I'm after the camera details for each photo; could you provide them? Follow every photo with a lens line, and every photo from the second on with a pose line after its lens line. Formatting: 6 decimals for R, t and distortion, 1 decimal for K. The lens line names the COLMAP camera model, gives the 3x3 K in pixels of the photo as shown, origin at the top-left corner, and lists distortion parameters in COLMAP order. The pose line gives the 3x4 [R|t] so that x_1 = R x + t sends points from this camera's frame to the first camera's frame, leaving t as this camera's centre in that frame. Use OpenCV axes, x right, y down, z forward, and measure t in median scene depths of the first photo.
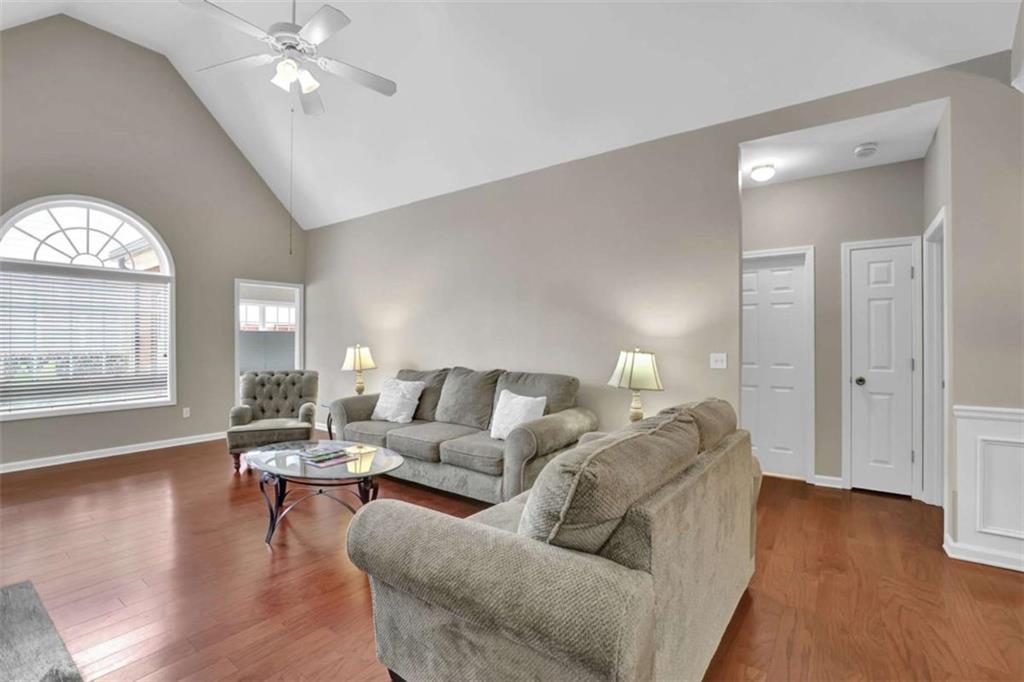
lens RADIAL K [[466.1, 0, 512.4], [0, 466.1, 338.2], [0, 0, 1]] dist [-0.041936, 0.016130]
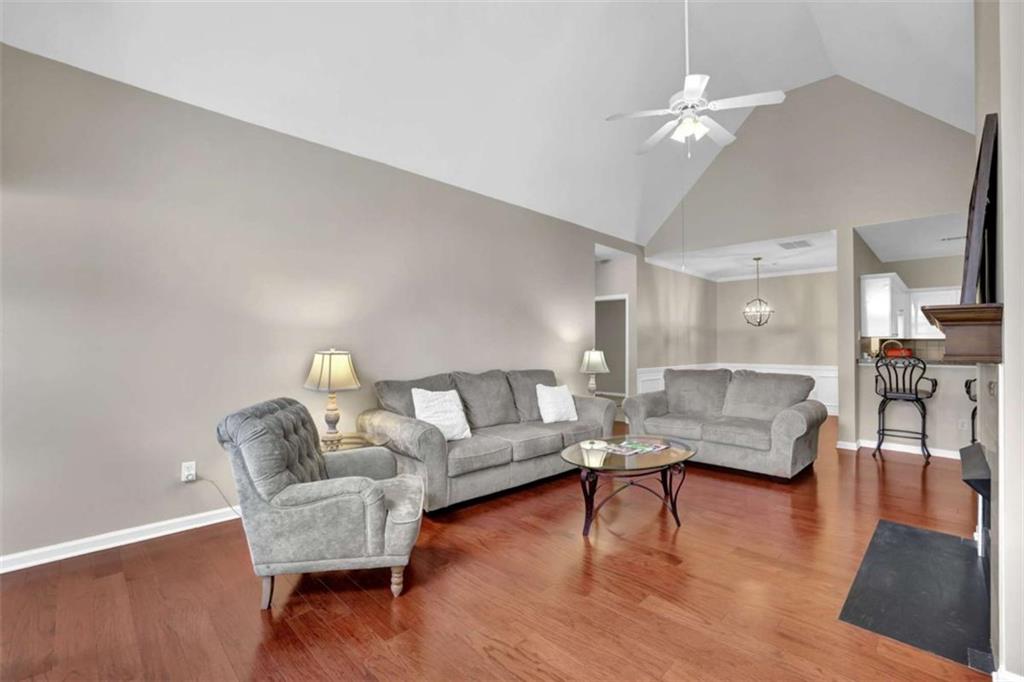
lens RADIAL K [[466.1, 0, 512.4], [0, 466.1, 338.2], [0, 0, 1]] dist [-0.041936, 0.016130]
pose [[0.131229, 0.017083, 0.991205, -1.065906], [-0.011931, 0.999806, -0.015652, 0.007896], [-0.991280, -0.009772, 0.131408, 0.776477]]
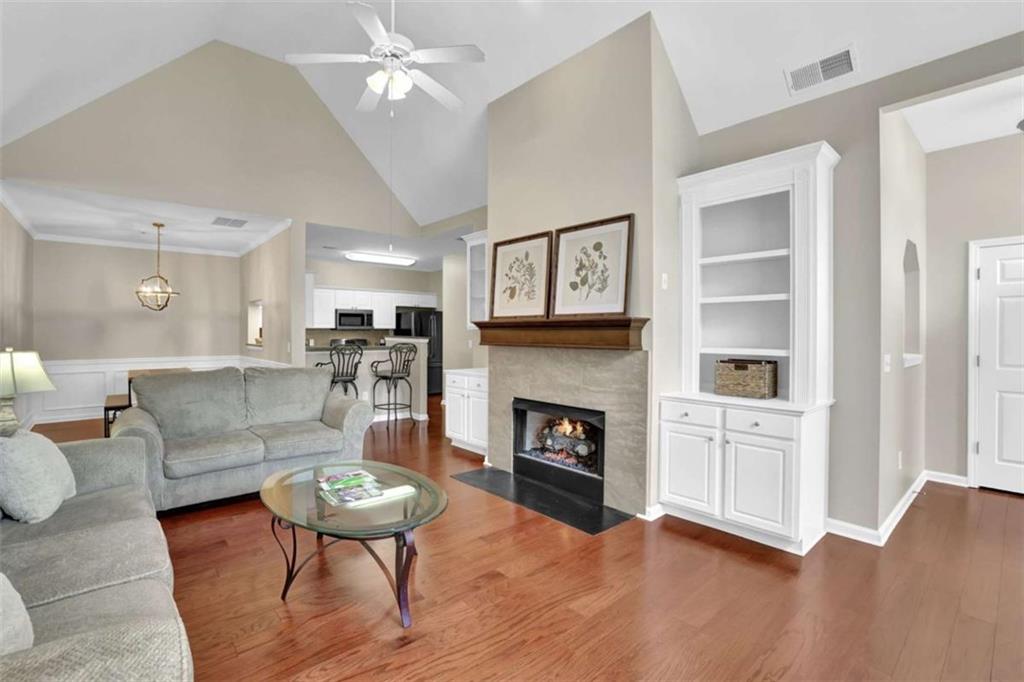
lens RADIAL K [[466.1, 0, 512.4], [0, 466.1, 338.2], [0, 0, 1]] dist [-0.041936, 0.016130]
pose [[-0.979244, -0.003936, 0.202646, -0.570118], [-0.002760, 0.999978, 0.006088, -0.004047], [-0.202666, 0.005402, -0.979233, 1.179501]]
